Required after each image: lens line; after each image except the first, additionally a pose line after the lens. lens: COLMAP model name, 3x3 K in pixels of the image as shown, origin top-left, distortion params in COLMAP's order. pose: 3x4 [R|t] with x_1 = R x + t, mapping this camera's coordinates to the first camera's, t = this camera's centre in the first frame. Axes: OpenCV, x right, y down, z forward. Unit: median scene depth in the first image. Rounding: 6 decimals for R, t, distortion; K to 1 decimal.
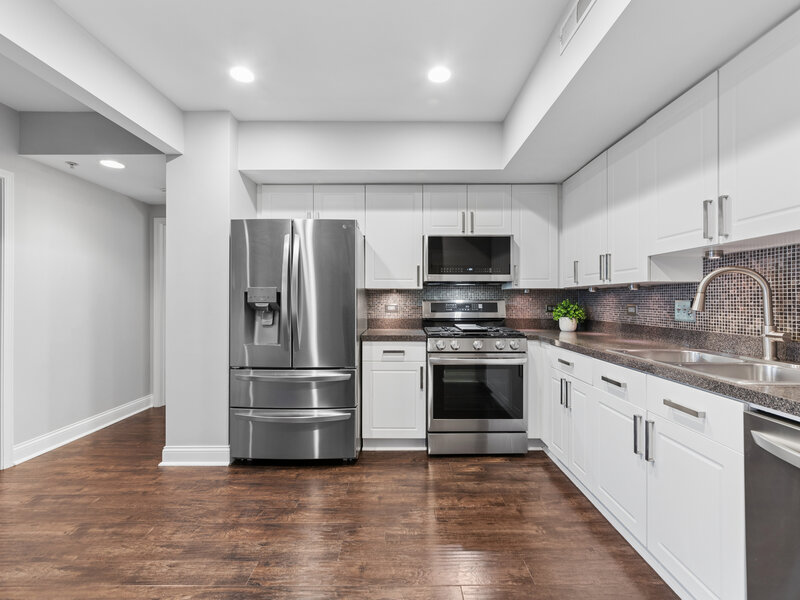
lens RADIAL K [[361.0, 0, 398.6], [0, 361.0, 298.3], [0, 0, 1]] dist [-0.000128, -0.001163]
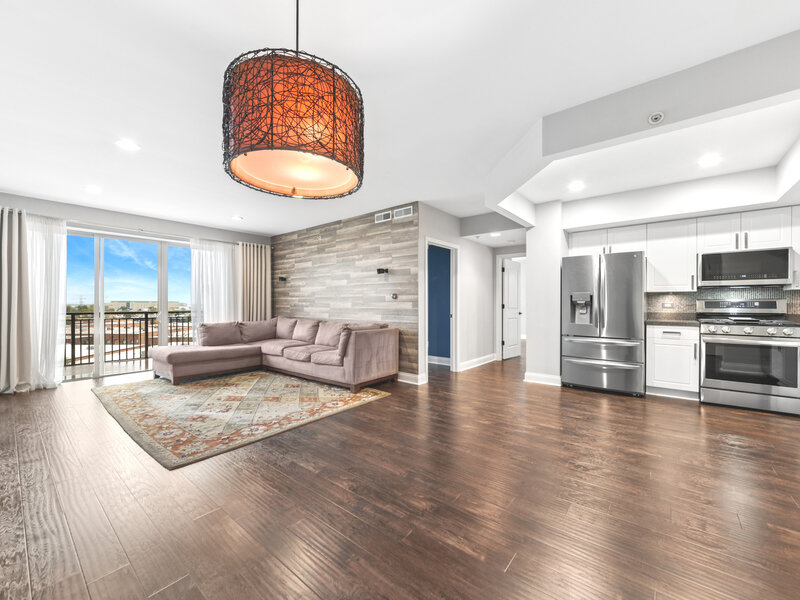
lens RADIAL K [[325.0, 0, 400.6], [0, 325.0, 304.5], [0, 0, 1]] dist [-0.009732, -0.000110]
pose [[0.776861, 0.002717, -0.629666, -0.044568], [0.003199, 0.999961, 0.008263, 0.012703], [0.629664, -0.008433, 0.776822, -0.796112]]
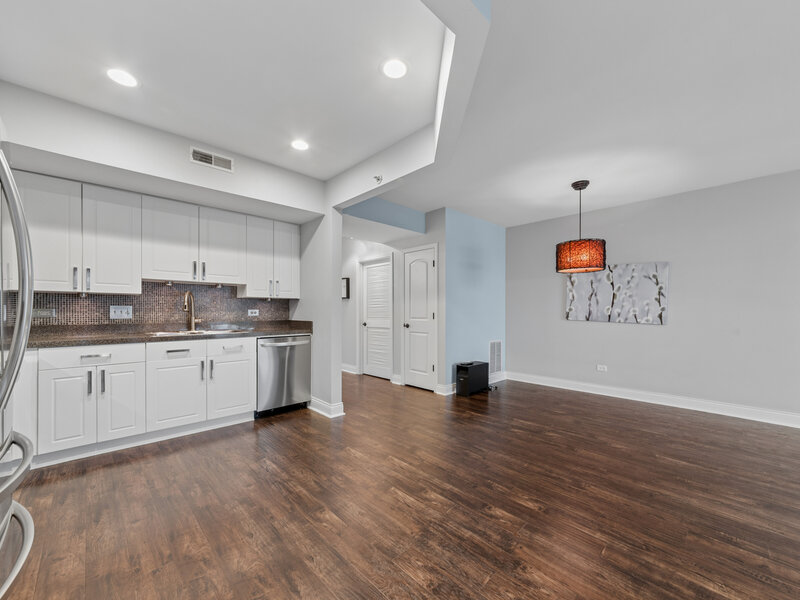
lens RADIAL K [[327.1, 0, 405.0], [0, 327.1, 309.8], [0, 0, 1]] dist [0.002597, 0.000153]
pose [[-0.703297, -0.000851, 0.710896, -0.848024], [-0.007042, 0.999959, -0.005770, 0.017568], [-0.710862, -0.009064, -0.703273, 0.843058]]
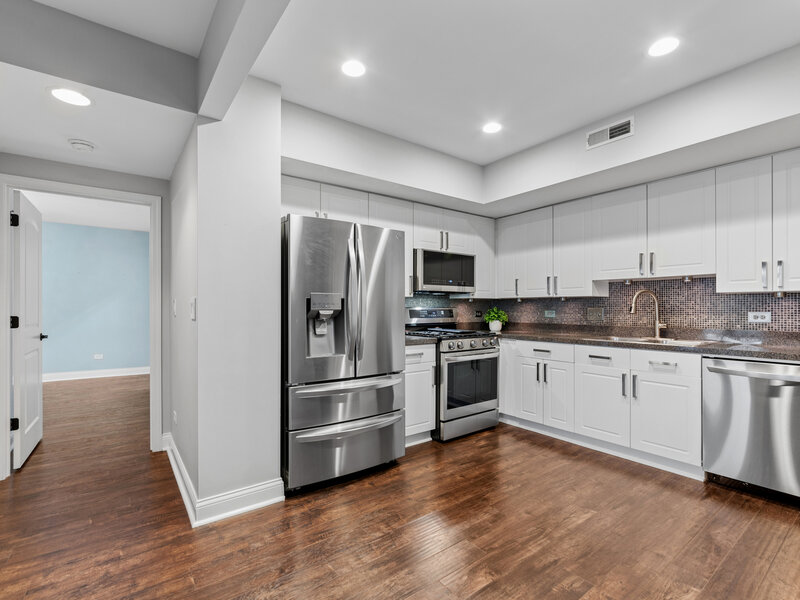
lens RADIAL K [[386.8, 0, 401.4], [0, 386.8, 304.8], [0, 0, 1]] dist [-0.006342, 0.000077]
pose [[0.797205, 0.005208, 0.603687, -0.739623], [-0.003865, 0.999986, -0.003523, 0.001648], [-0.603697, 0.000475, 0.797214, 0.092478]]
